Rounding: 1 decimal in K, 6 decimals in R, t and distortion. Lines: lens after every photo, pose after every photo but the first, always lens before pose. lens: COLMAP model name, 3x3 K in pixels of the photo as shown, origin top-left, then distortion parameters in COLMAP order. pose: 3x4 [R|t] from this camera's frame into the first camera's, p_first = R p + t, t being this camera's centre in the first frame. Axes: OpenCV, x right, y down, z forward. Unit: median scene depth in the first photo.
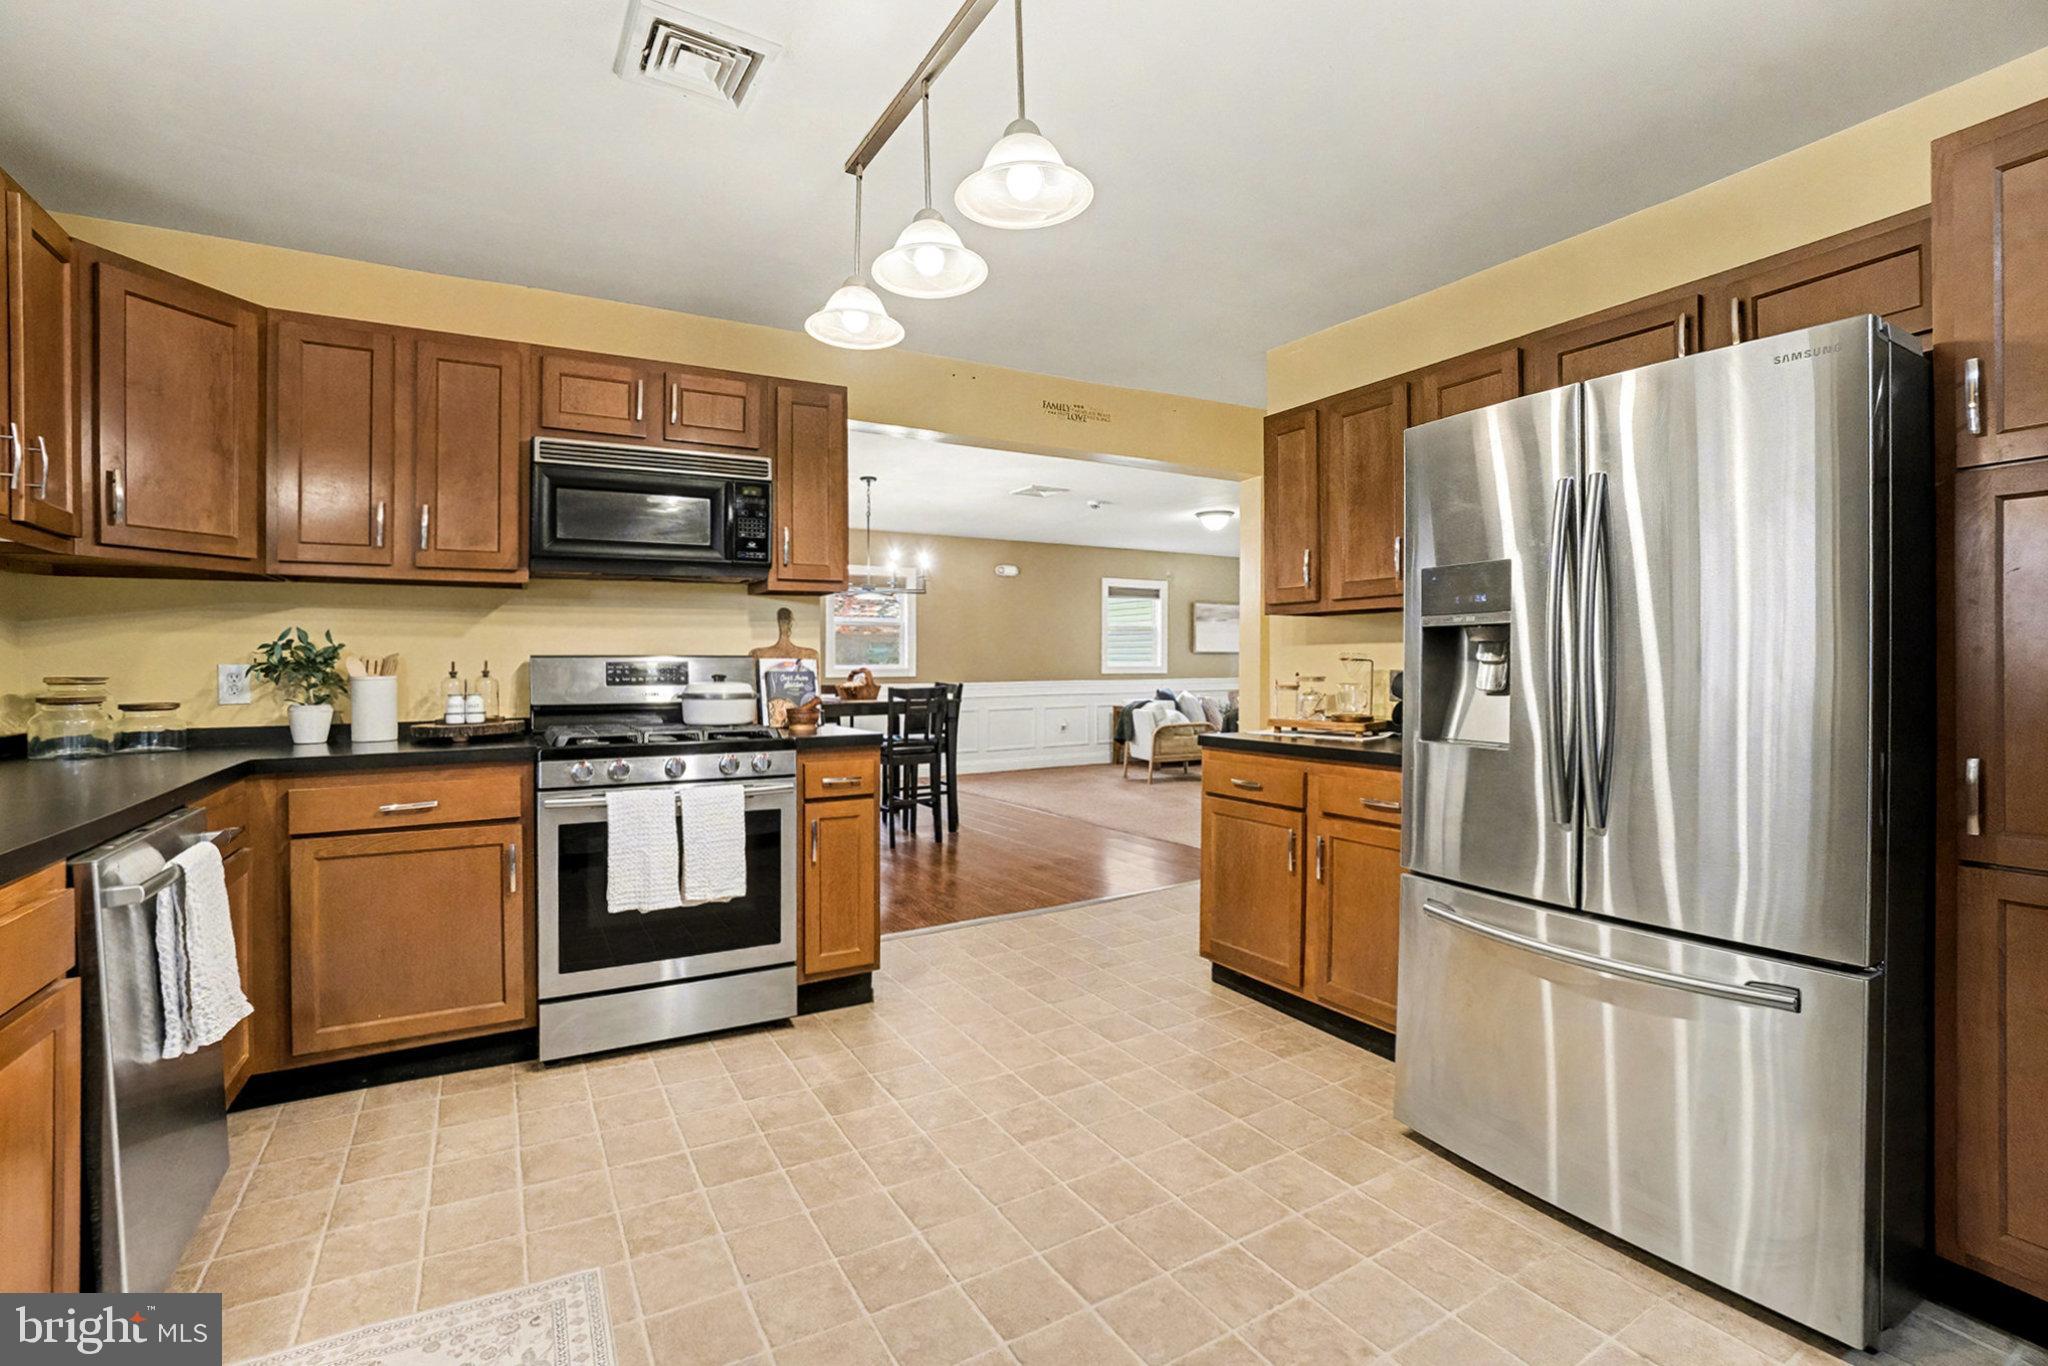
lens RADIAL K [[895.2, 0, 1017.9], [0, 895.2, 674.9], [0, 0, 1]] dist [-0.039495, 0.024760]
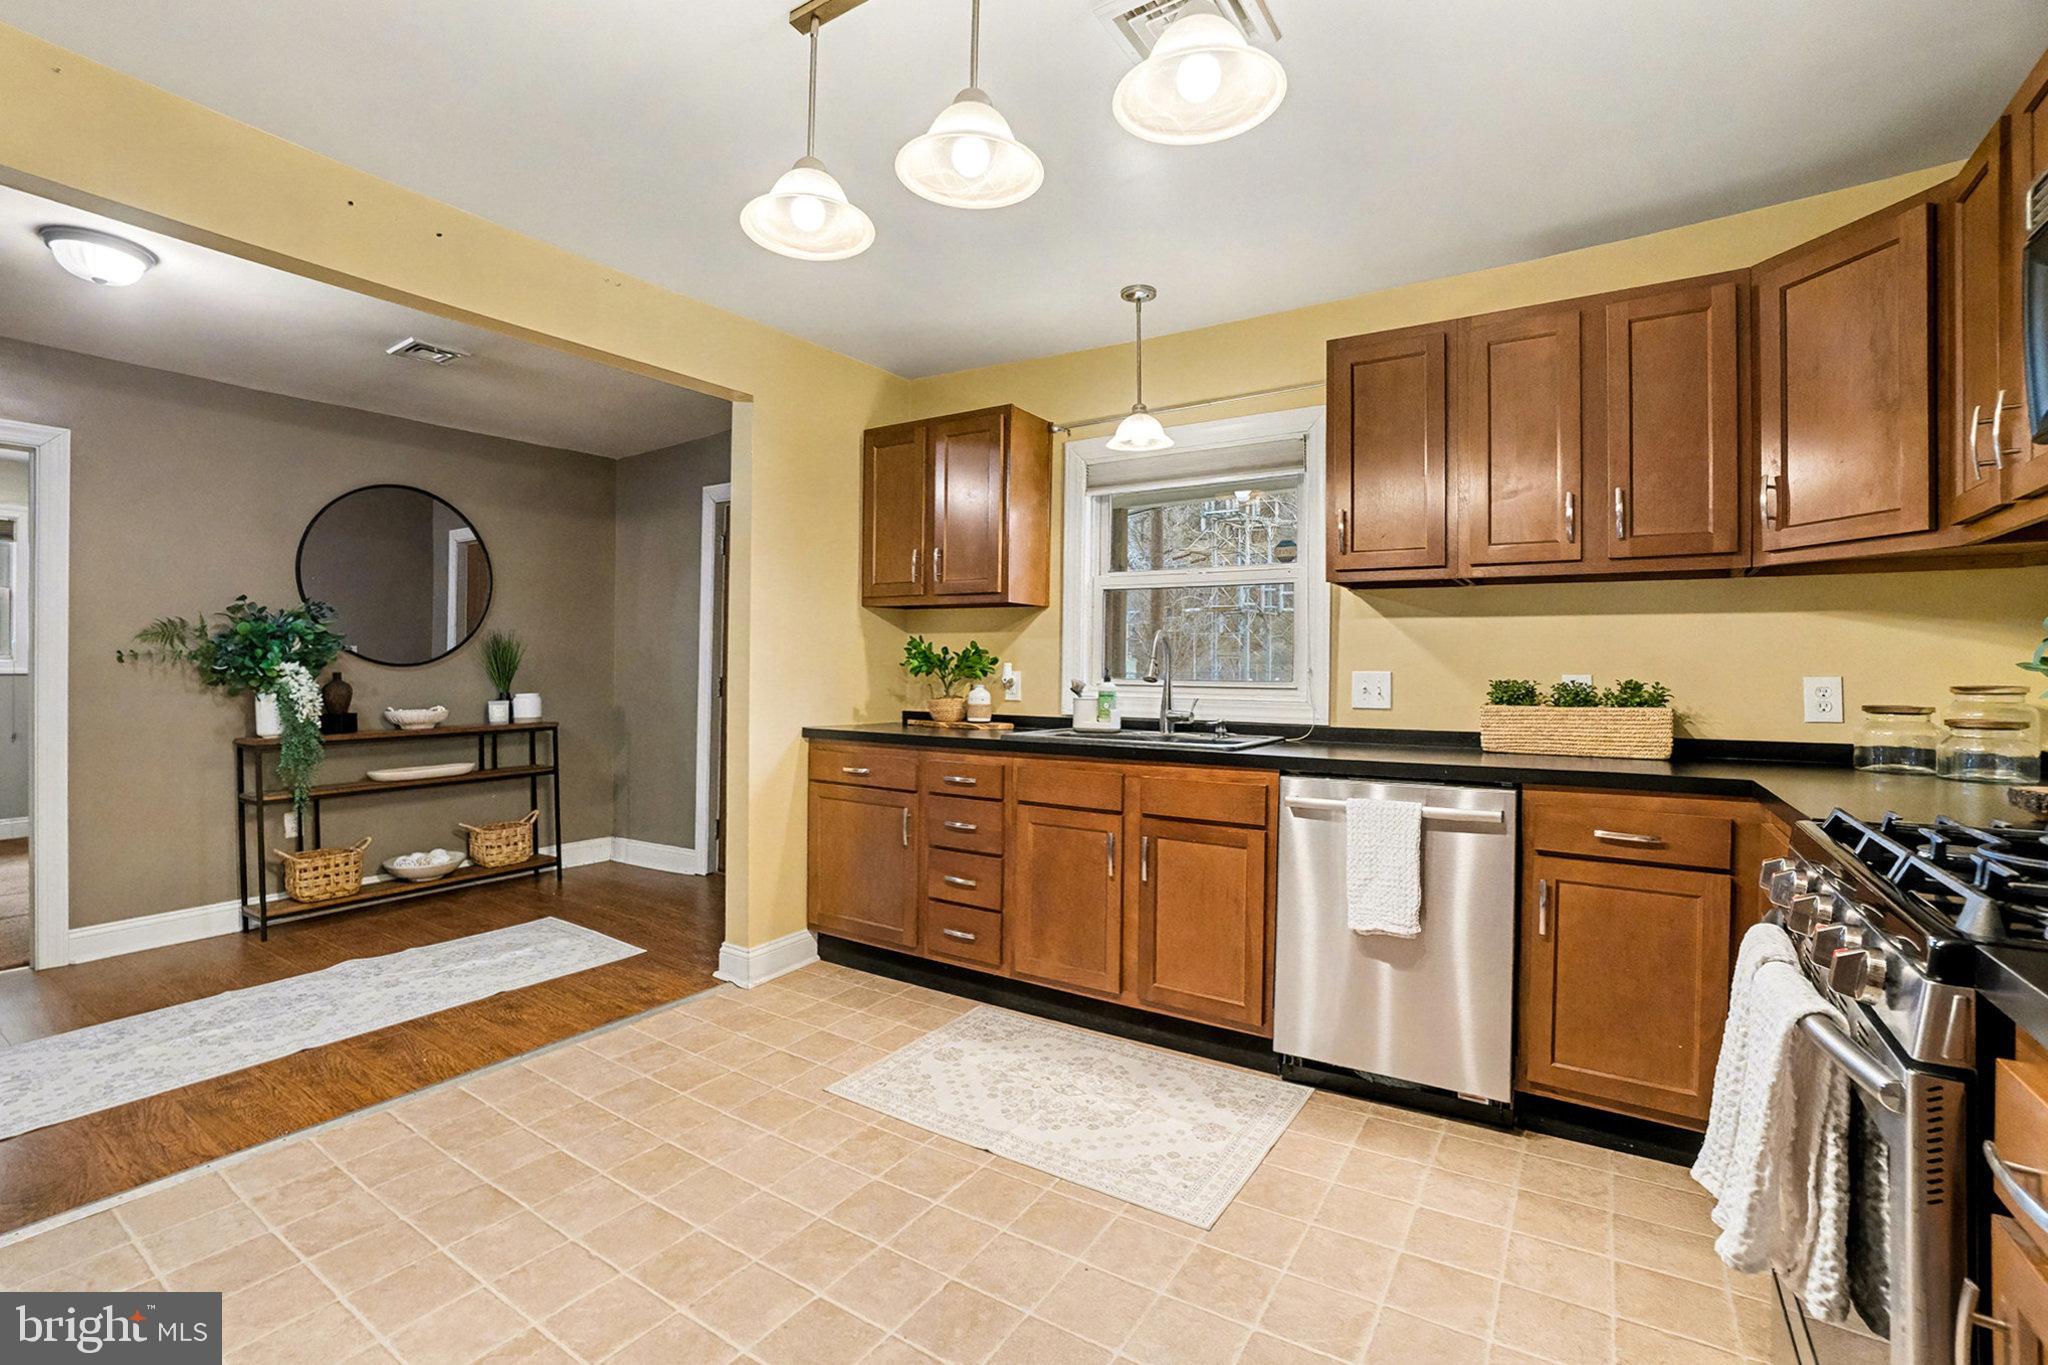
lens RADIAL K [[925.2, 0, 1020.3], [0, 925.2, 655.8], [0, 0, 1]] dist [-0.001583, -0.000182]
pose [[-0.890927, 0.006457, -0.454101, 0.155190], [0.004109, 0.999973, 0.006158, -0.029727], [0.454128, 0.003621, -0.890929, 1.184929]]
